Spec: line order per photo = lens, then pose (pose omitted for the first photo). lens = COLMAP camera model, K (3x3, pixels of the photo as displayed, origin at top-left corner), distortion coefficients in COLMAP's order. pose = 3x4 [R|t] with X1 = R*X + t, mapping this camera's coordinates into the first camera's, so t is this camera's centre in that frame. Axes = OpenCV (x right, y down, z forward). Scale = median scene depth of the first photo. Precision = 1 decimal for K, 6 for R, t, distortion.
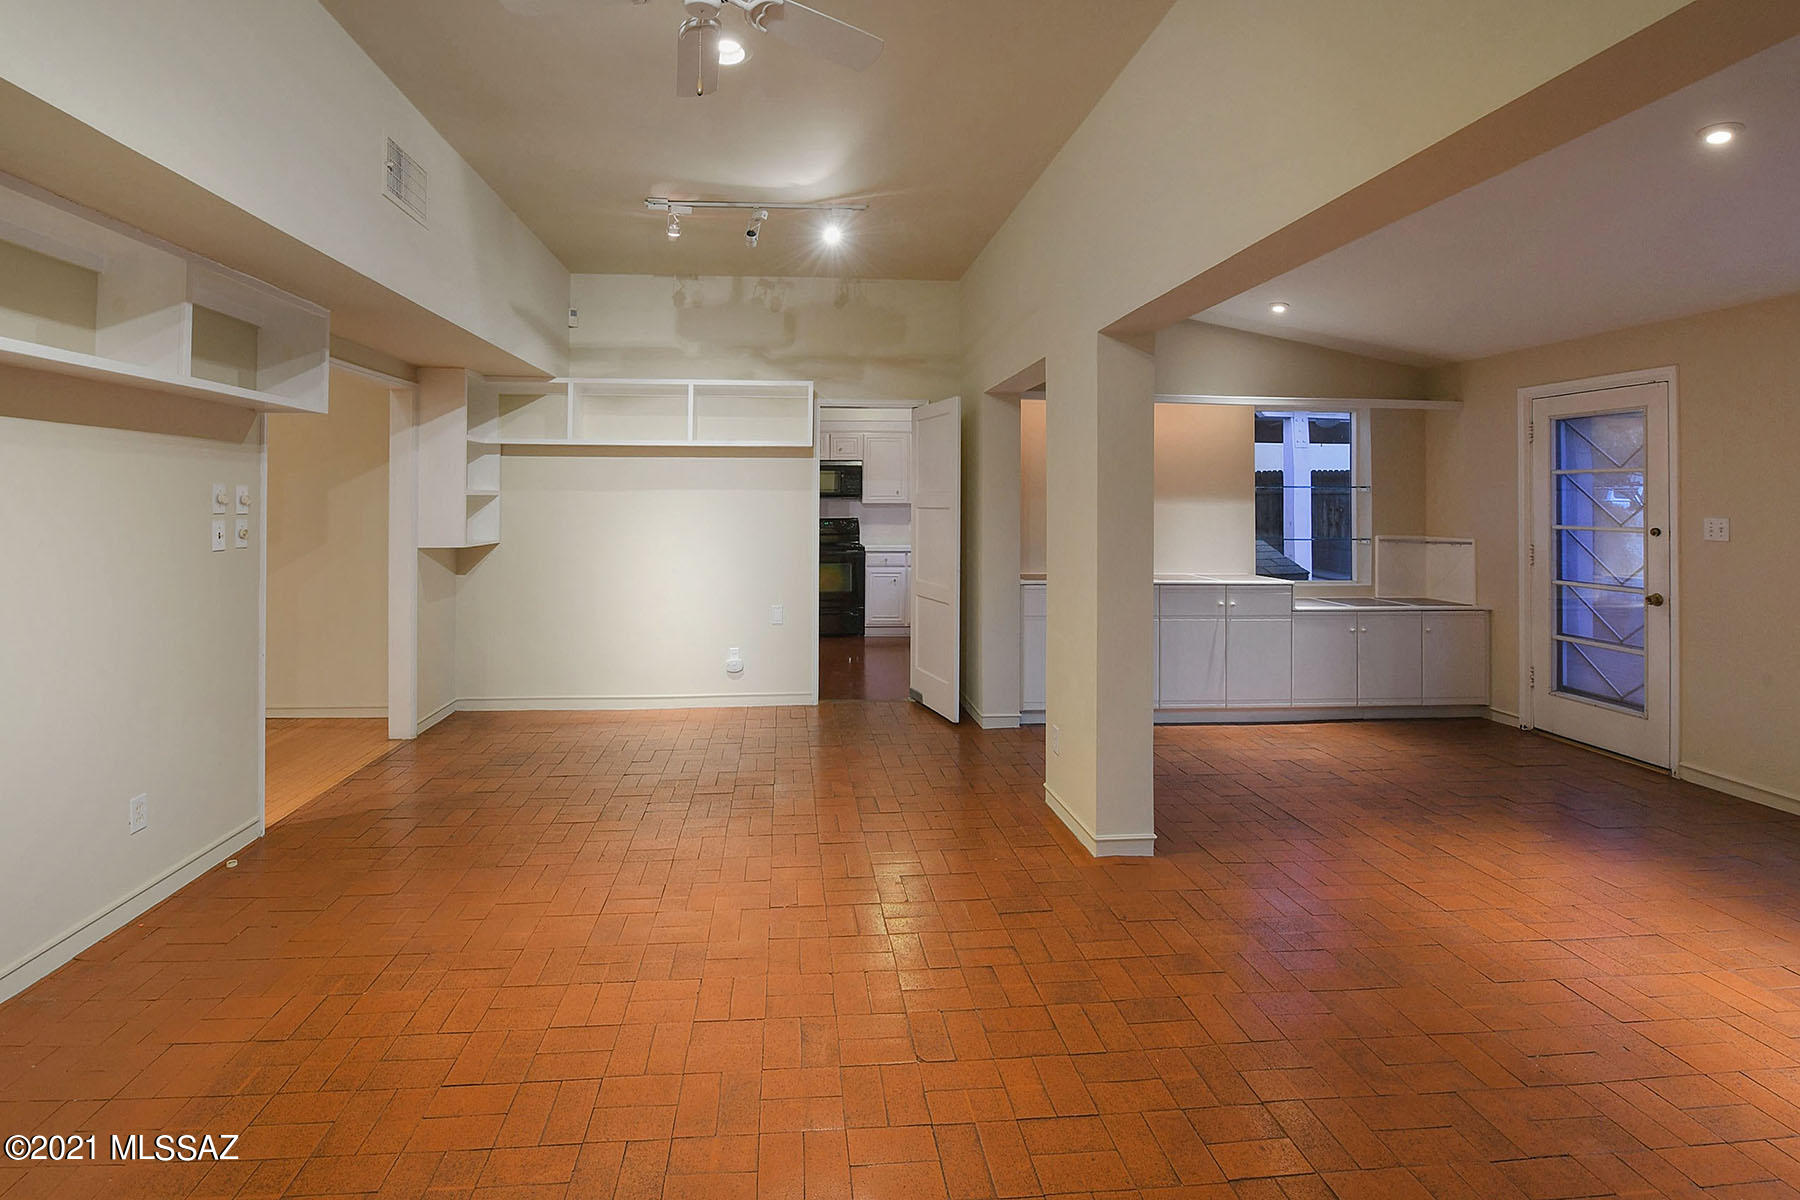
lens RADIAL K [[739.0, 0, 865.3], [0, 739.0, 487.4], [0, 0, 1]] dist [-0.003002, -0.000775]
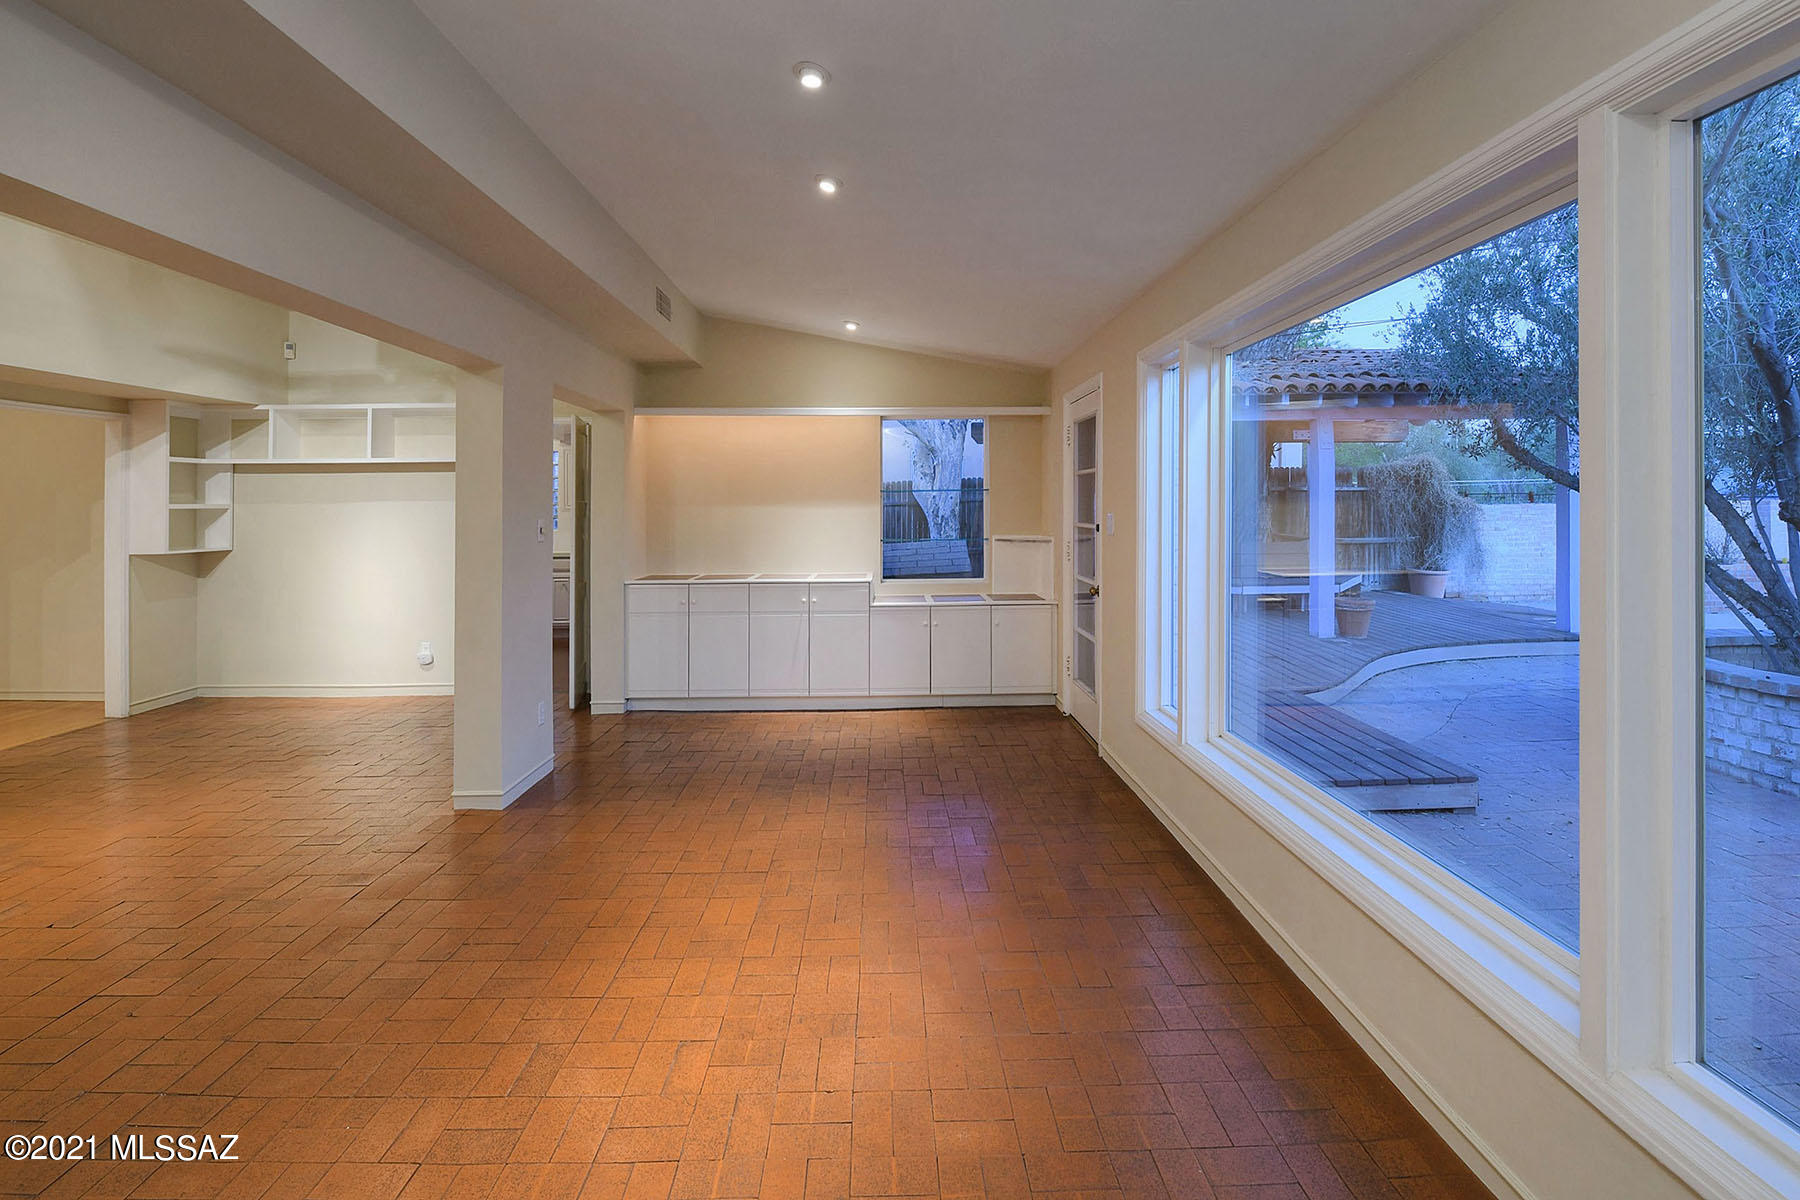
lens RADIAL K [[752.2, 0, 903.3], [0, 752.2, 483.6], [0, 0, 1]] dist [-0.013971, -0.000099]
pose [[0.997986, -0.016500, -0.061259, 0.711827], [0.015446, 0.999725, -0.017641, 0.009428], [0.061533, 0.016659, 0.997966, -0.095415]]
